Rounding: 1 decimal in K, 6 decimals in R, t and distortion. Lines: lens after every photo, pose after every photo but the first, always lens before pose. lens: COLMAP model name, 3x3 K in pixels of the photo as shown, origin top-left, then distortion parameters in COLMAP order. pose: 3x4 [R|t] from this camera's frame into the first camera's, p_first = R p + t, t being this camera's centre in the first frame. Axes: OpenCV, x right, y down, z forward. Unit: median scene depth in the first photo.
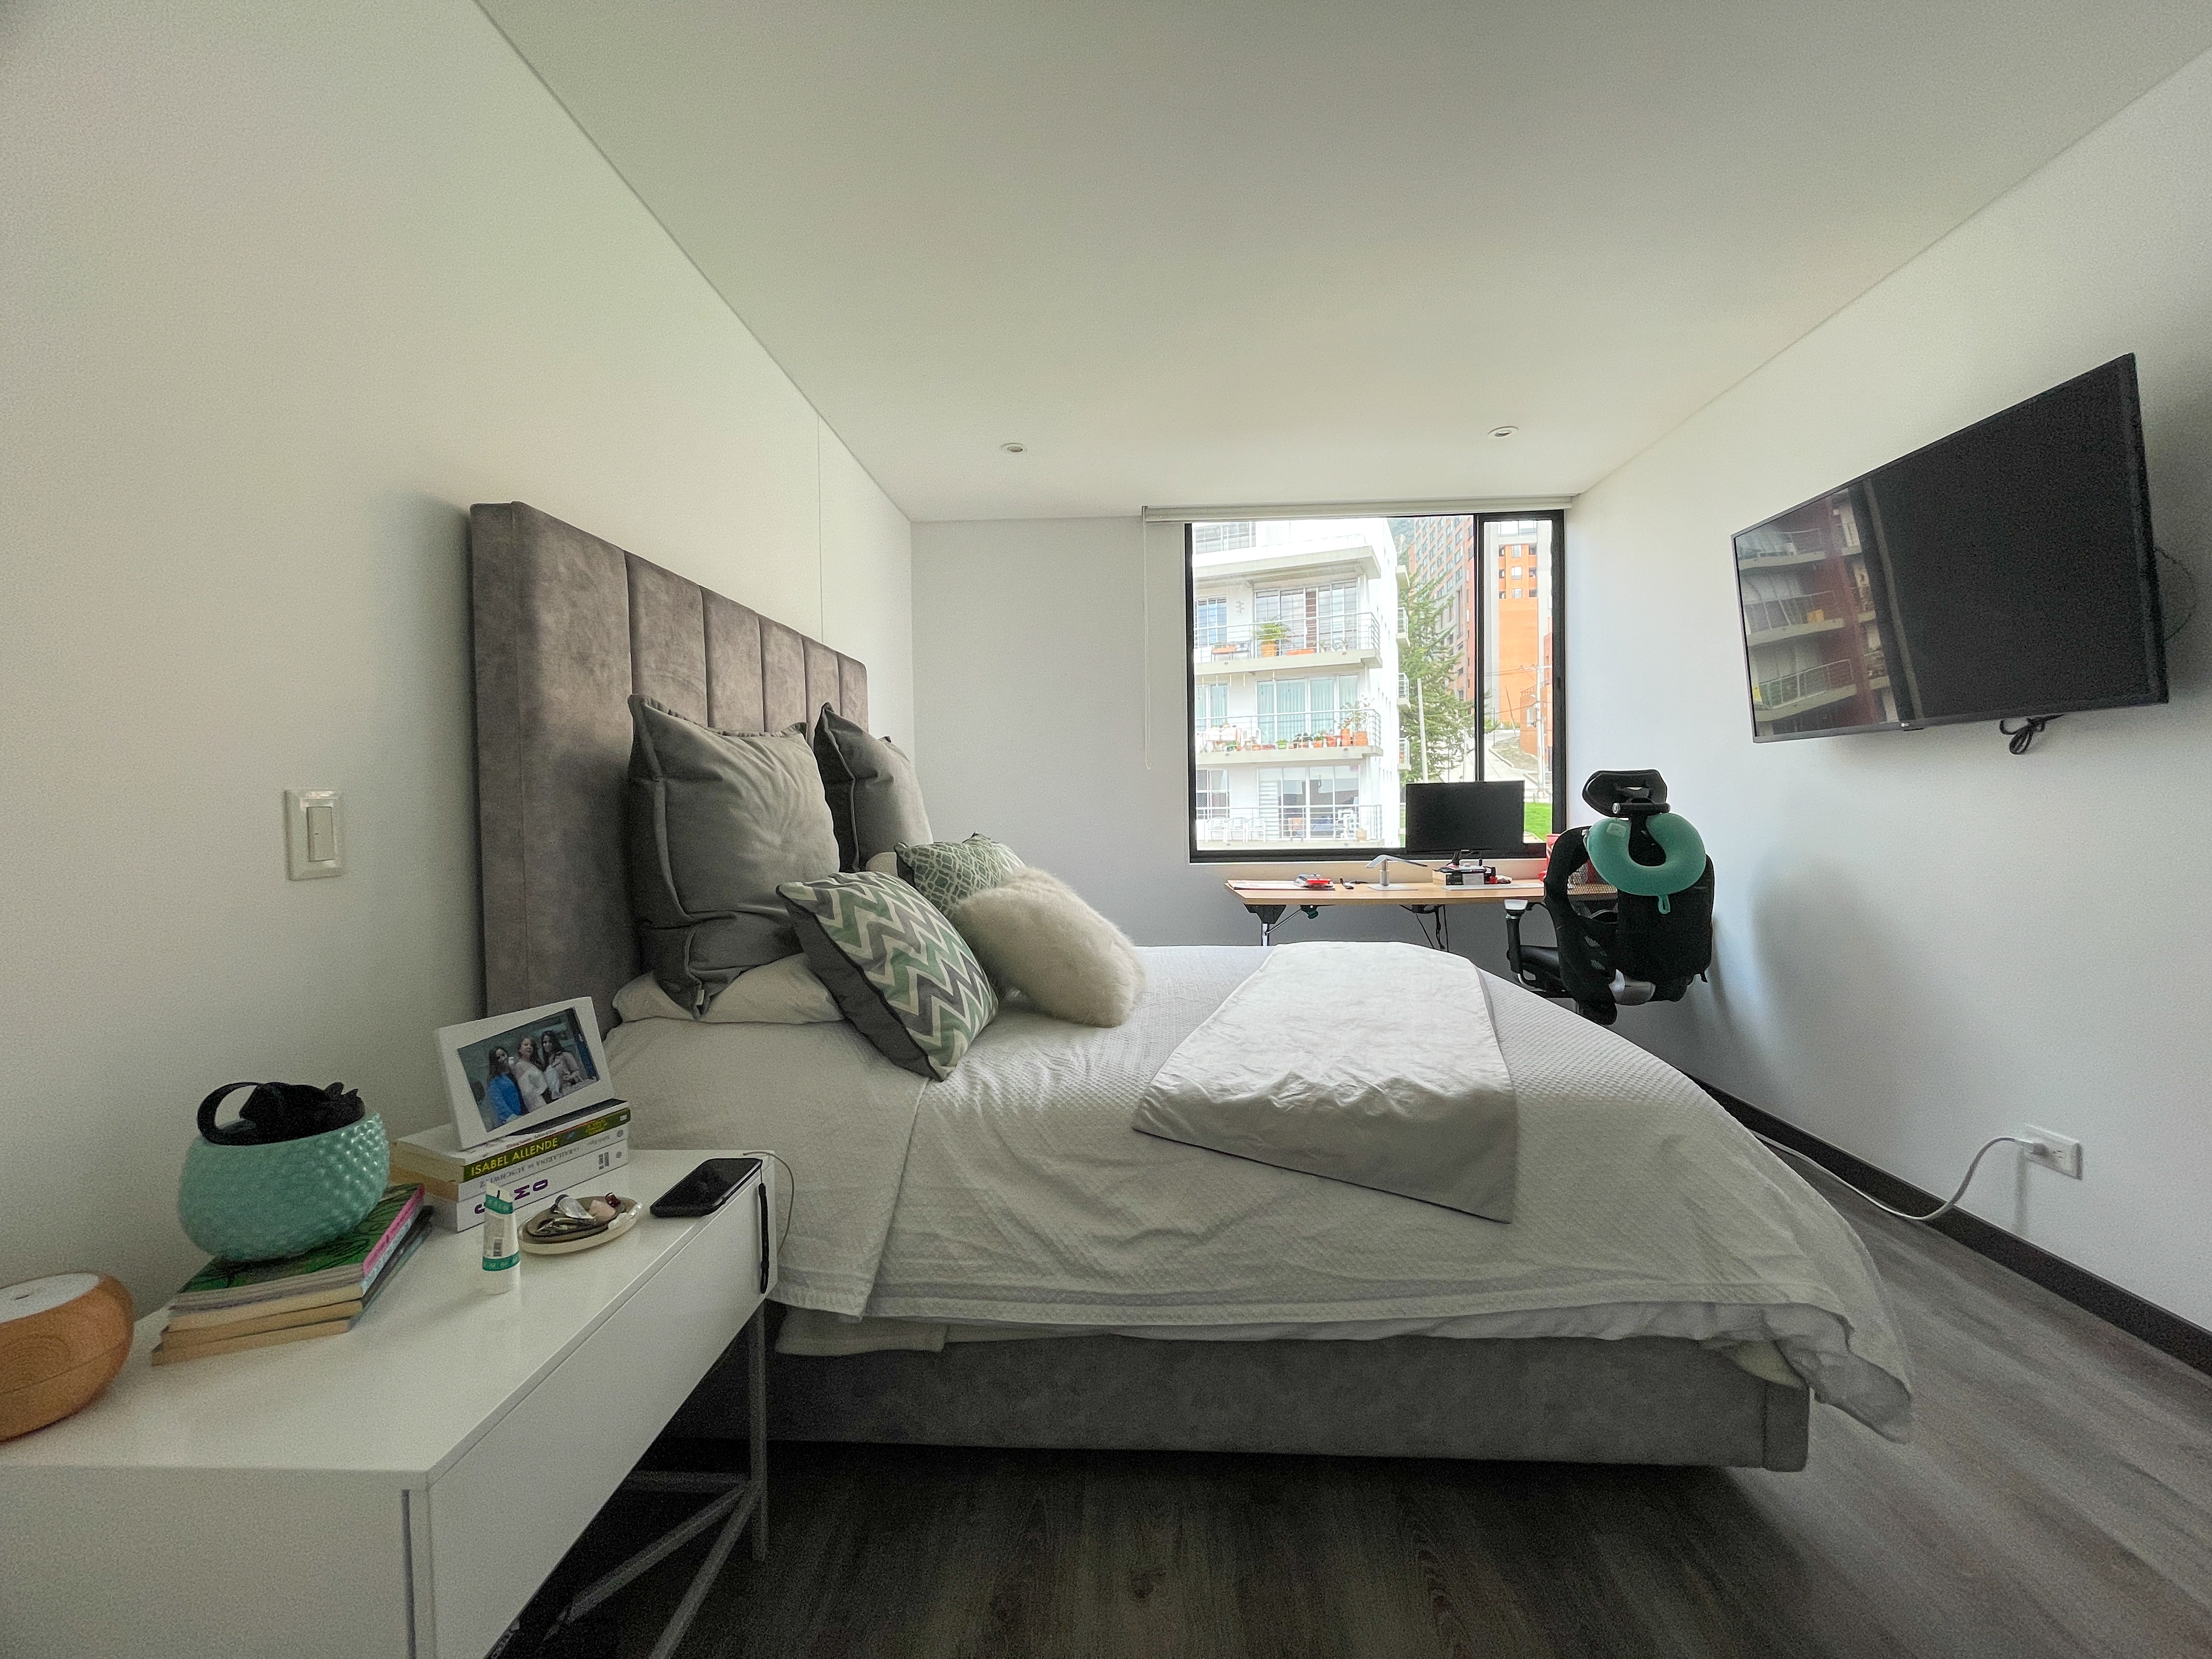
lens RADIAL K [[892.3, 0, 1105.9], [0, 892.3, 825.2], [0, 0, 1]] dist [-0.002537, -0.000040]
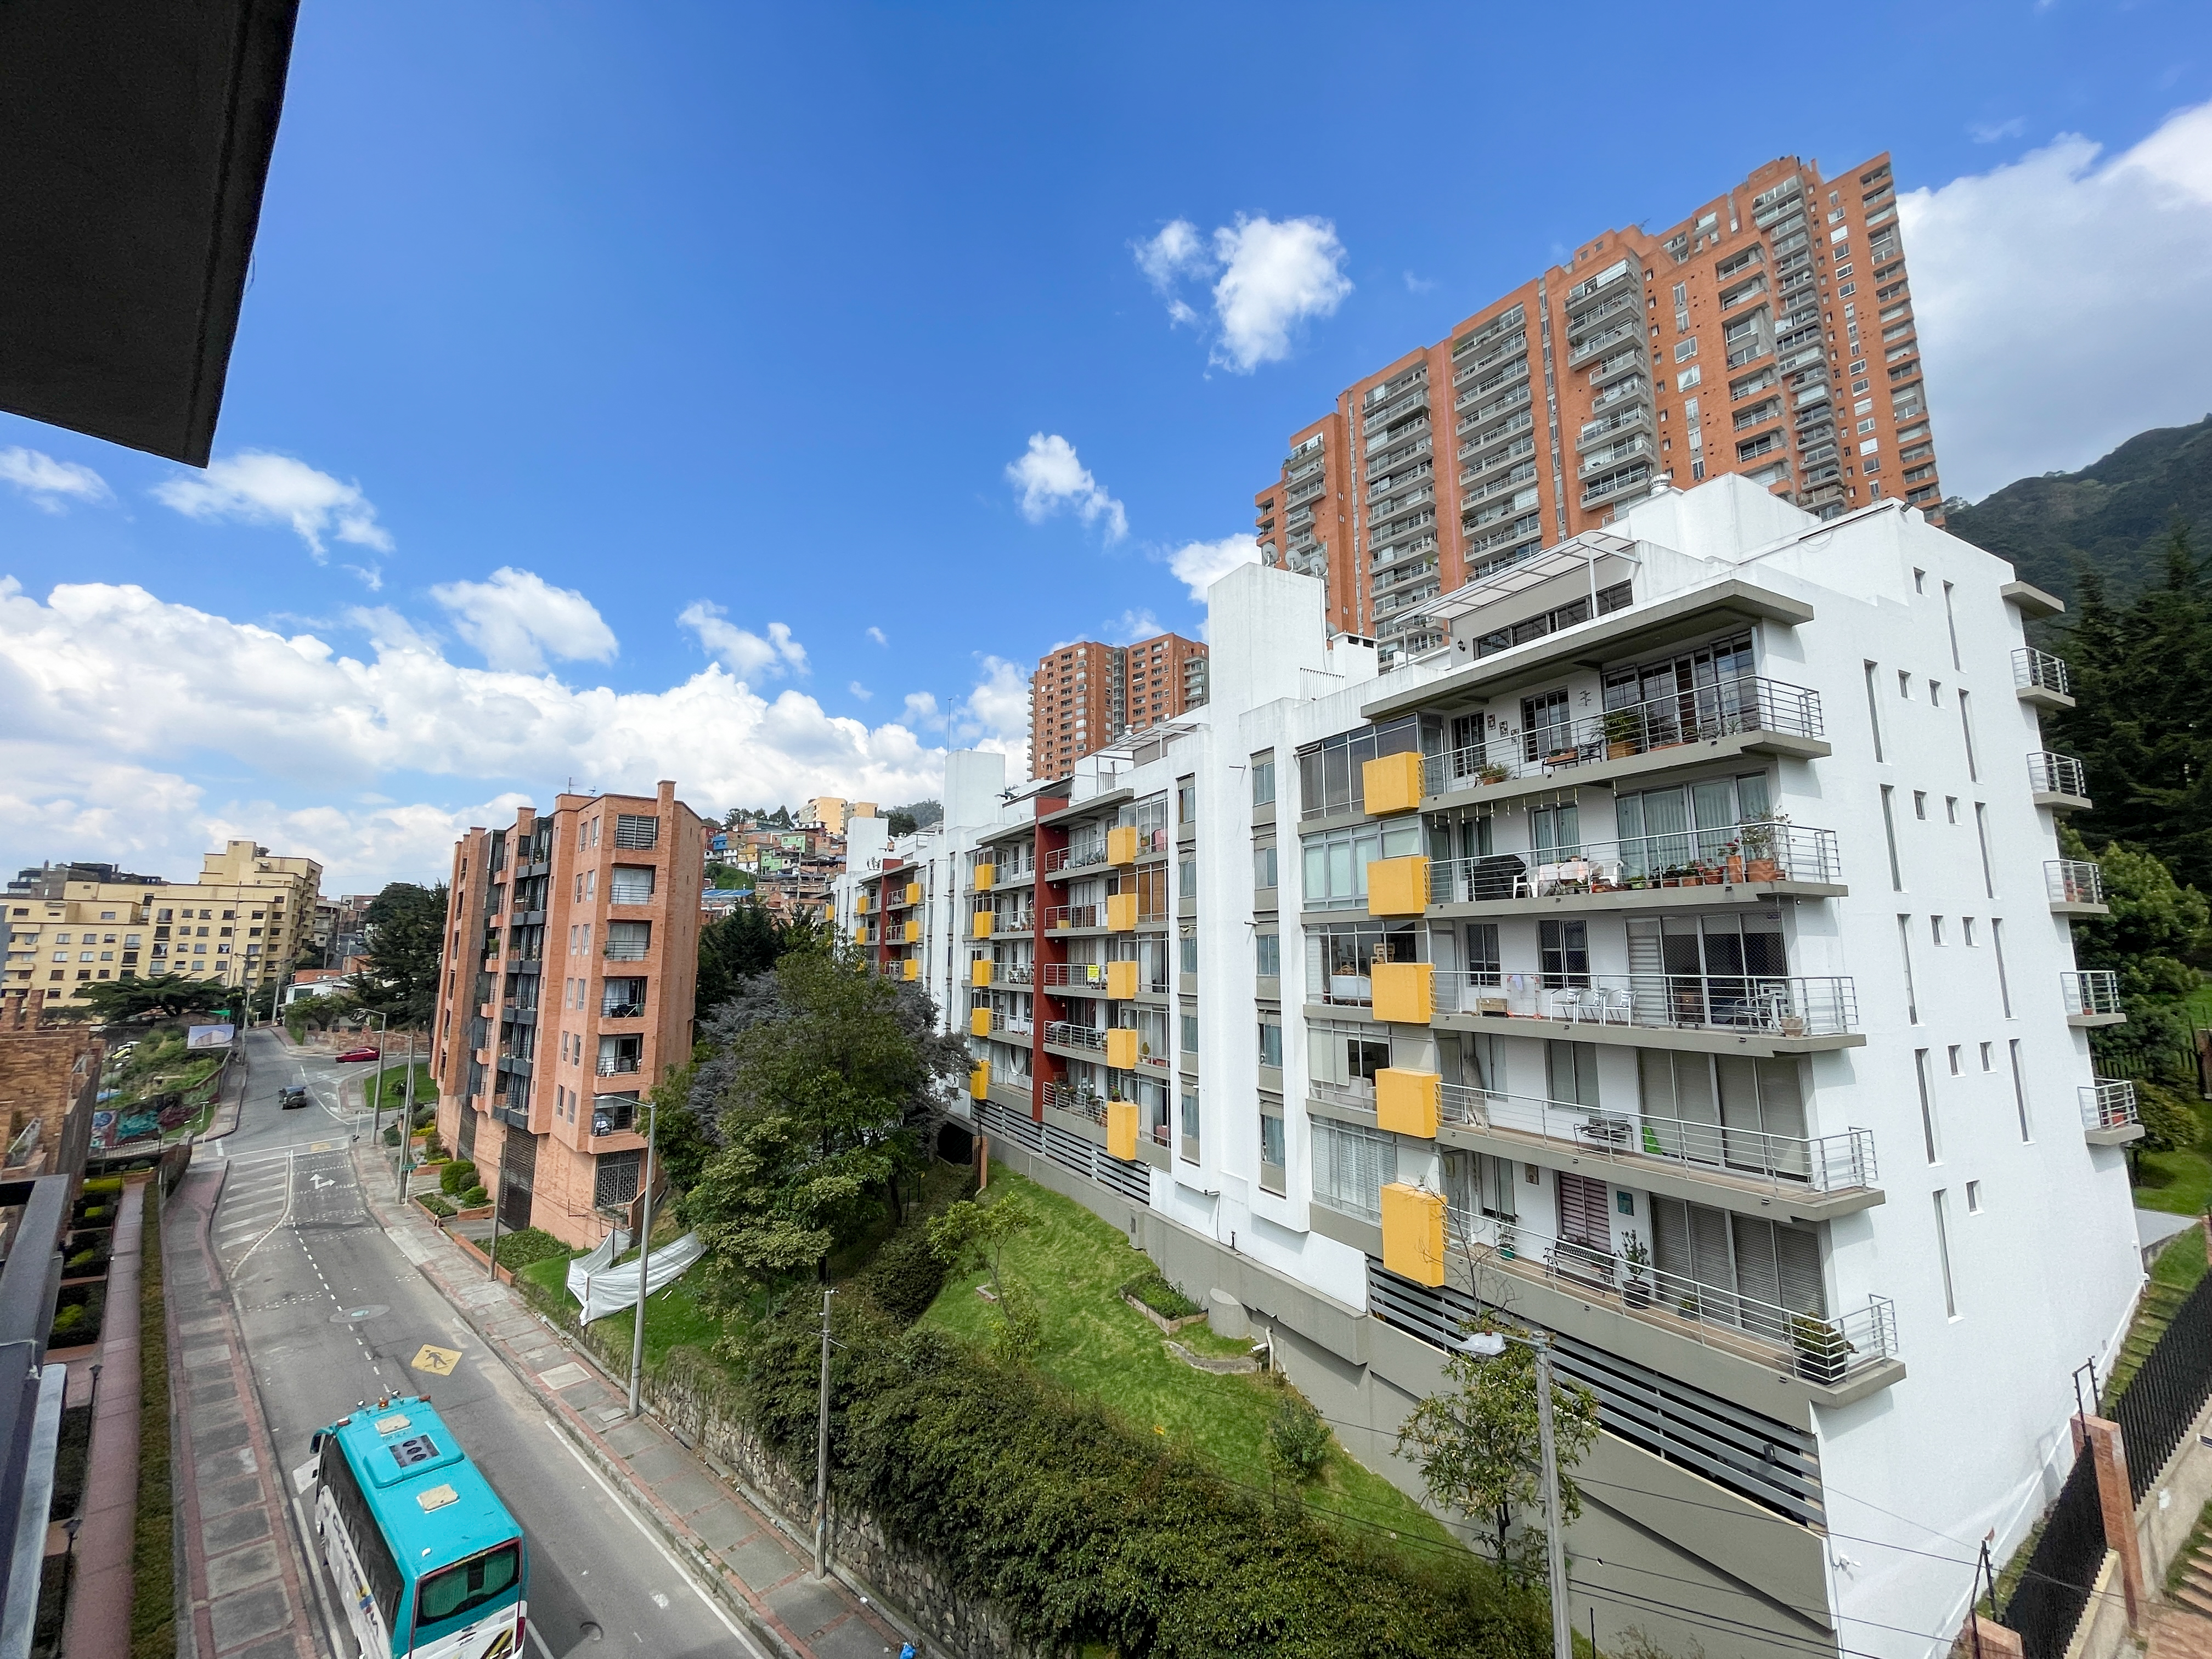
lens RADIAL K [[892.3, 0, 1105.9], [0, 892.3, 825.2], [0, 0, 1]] dist [-0.002537, -0.000040]
pose [[0.763824, -0.076176, -0.640914, 4.420660], [-0.027562, 0.988255, -0.150306, -0.274333], [0.644836, 0.132472, 0.752753, 2.886035]]
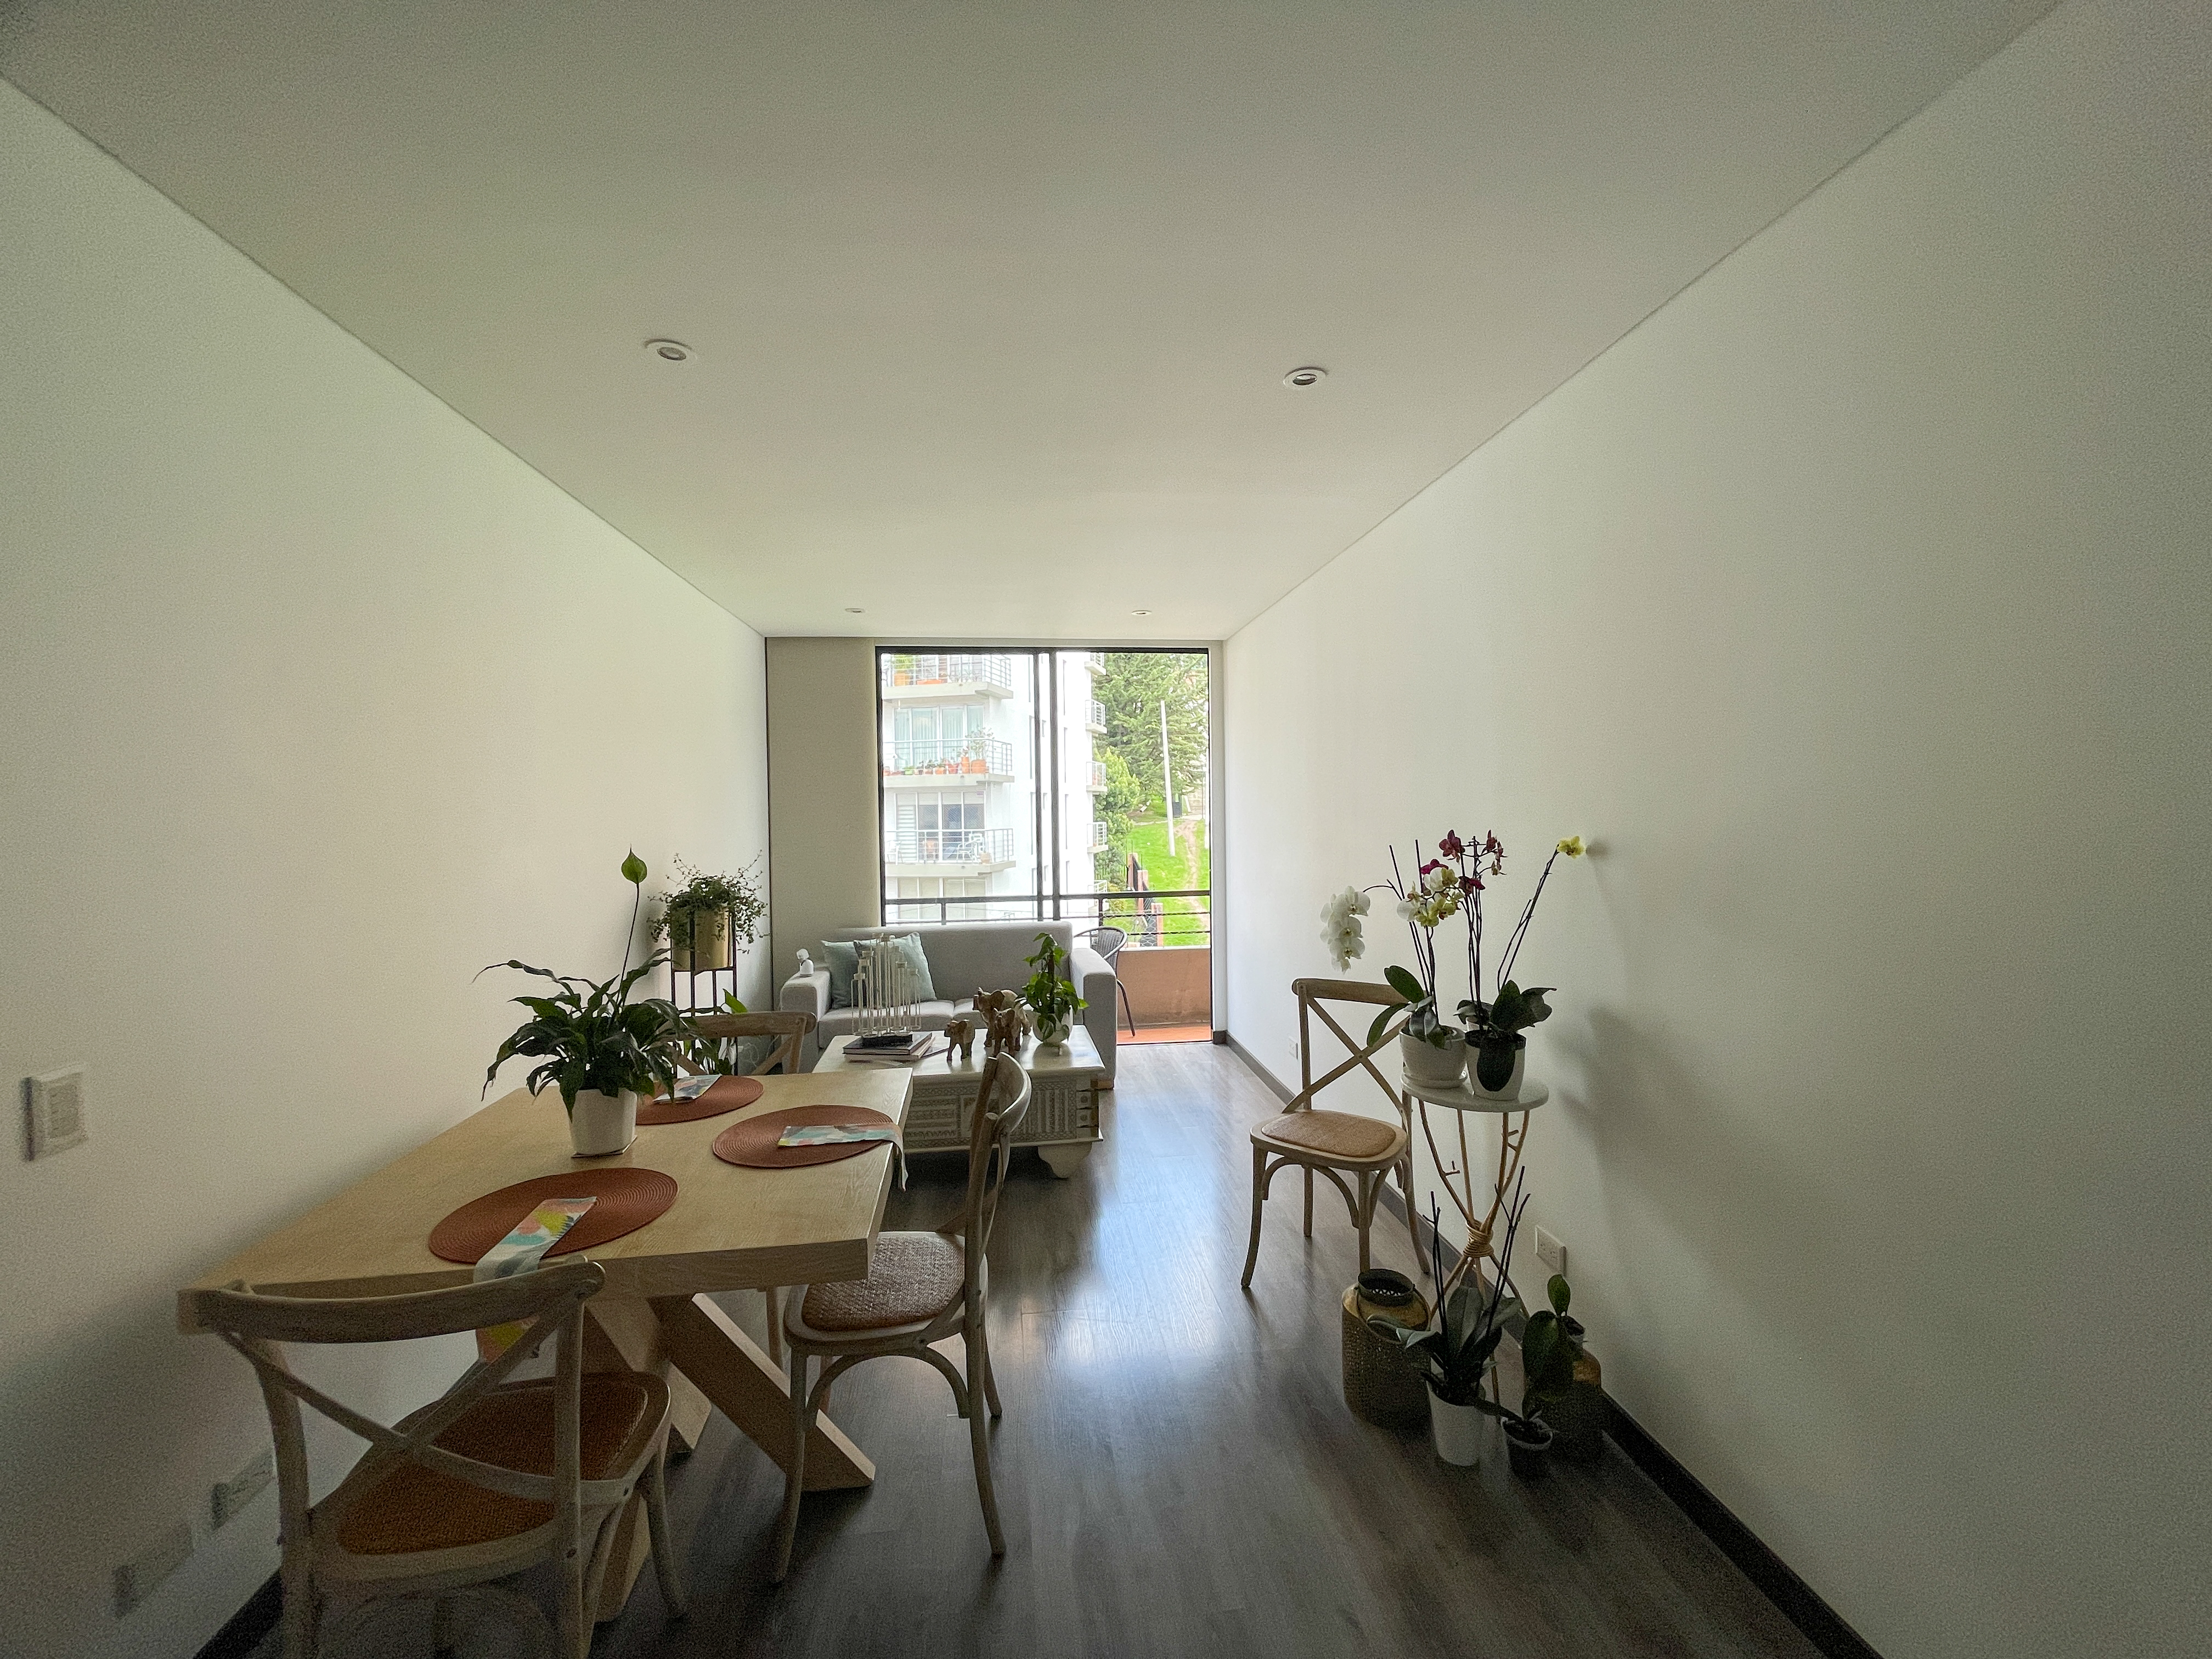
lens RADIAL K [[892.3, 0, 1105.9], [0, 892.3, 825.2], [0, 0, 1]] dist [-0.002537, -0.000040]
pose [[0.987414, 0.002812, 0.158131, 3.501775], [-0.001449, 0.999961, -0.008729, -0.249948], [-0.158150, 0.008390, 0.987379, -0.804237]]
